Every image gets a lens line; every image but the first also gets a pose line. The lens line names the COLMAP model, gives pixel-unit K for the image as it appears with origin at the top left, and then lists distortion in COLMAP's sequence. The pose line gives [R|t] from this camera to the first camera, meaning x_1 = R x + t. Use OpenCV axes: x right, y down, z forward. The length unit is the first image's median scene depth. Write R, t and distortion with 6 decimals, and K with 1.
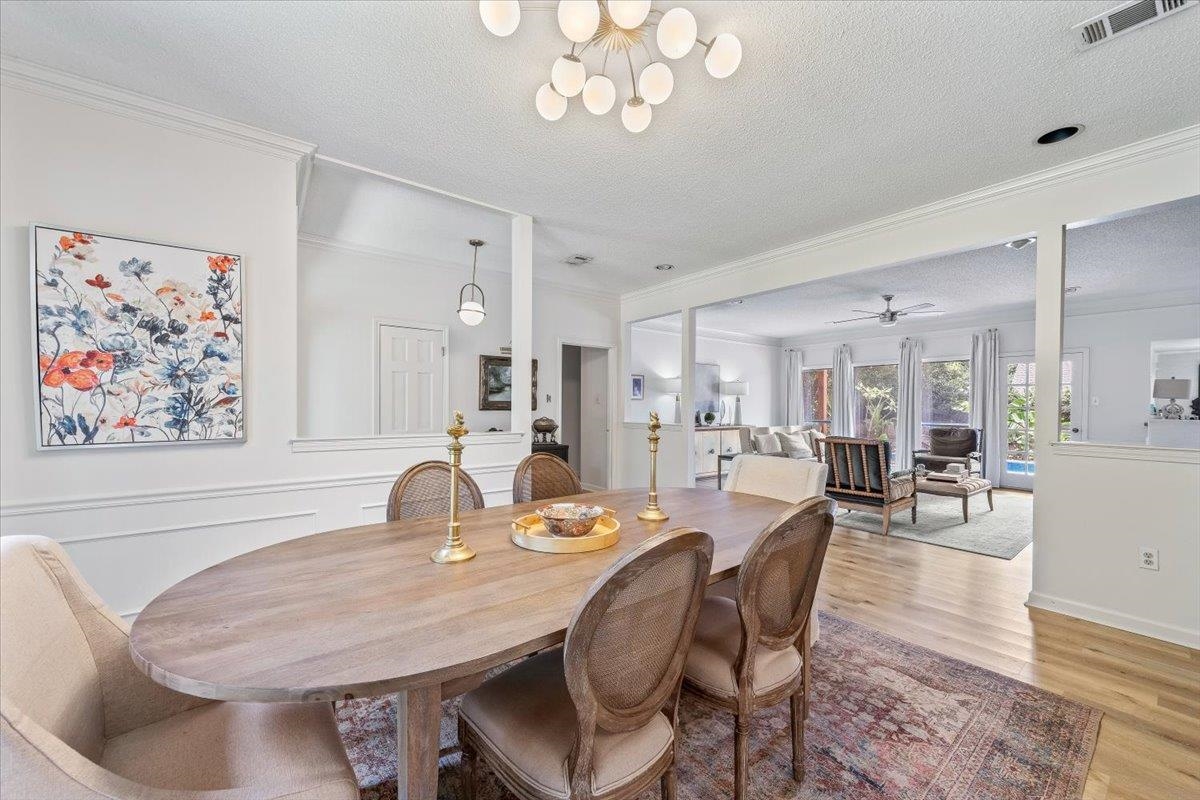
lens RADIAL K [[450.2, 0, 600.0], [0, 450.2, 400.0], [0, 0, 1]] dist [-0.000945, -0.000283]
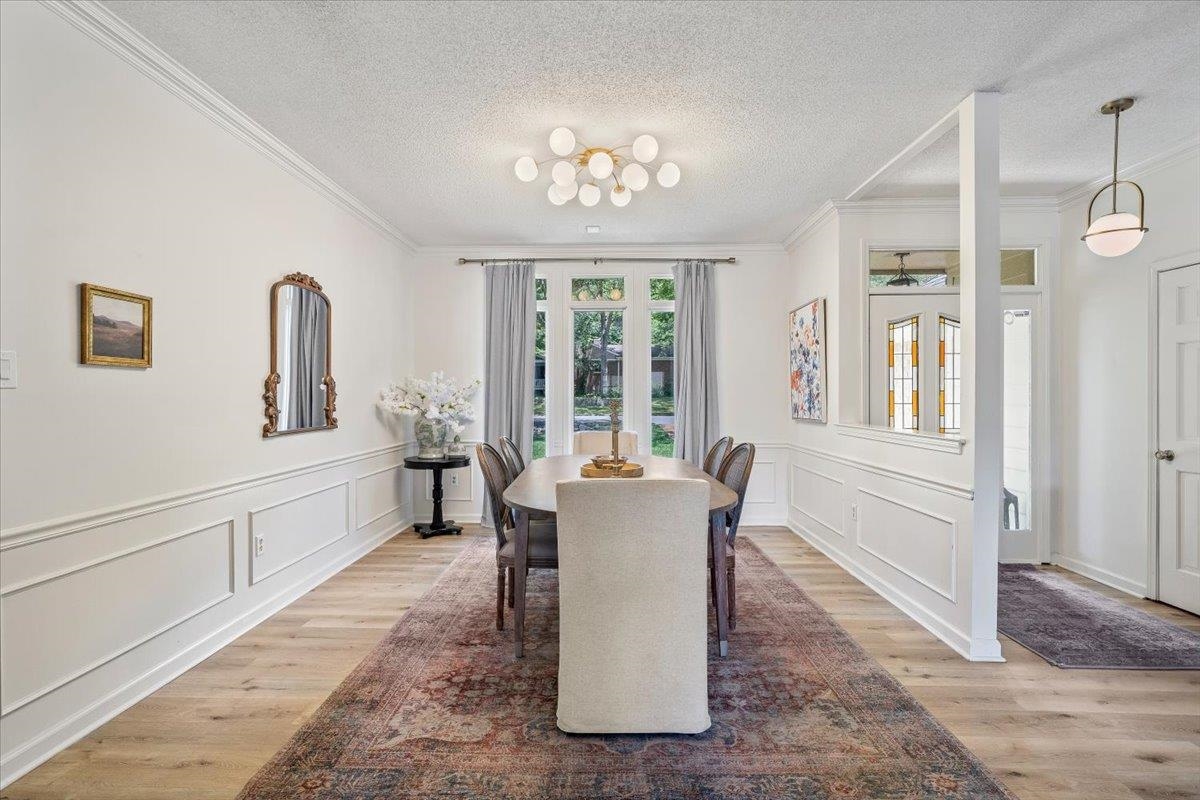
lens RADIAL K [[533.9, 0, 600.0], [0, 533.9, 400.0], [0, 0, 1]] dist [-0.001704, -0.000248]
pose [[-0.607121, -0.002301, -0.794606, 1.397383], [0.006604, 0.999947, -0.007942, 0.033420], [0.794582, -0.010069, -0.607074, 1.966362]]
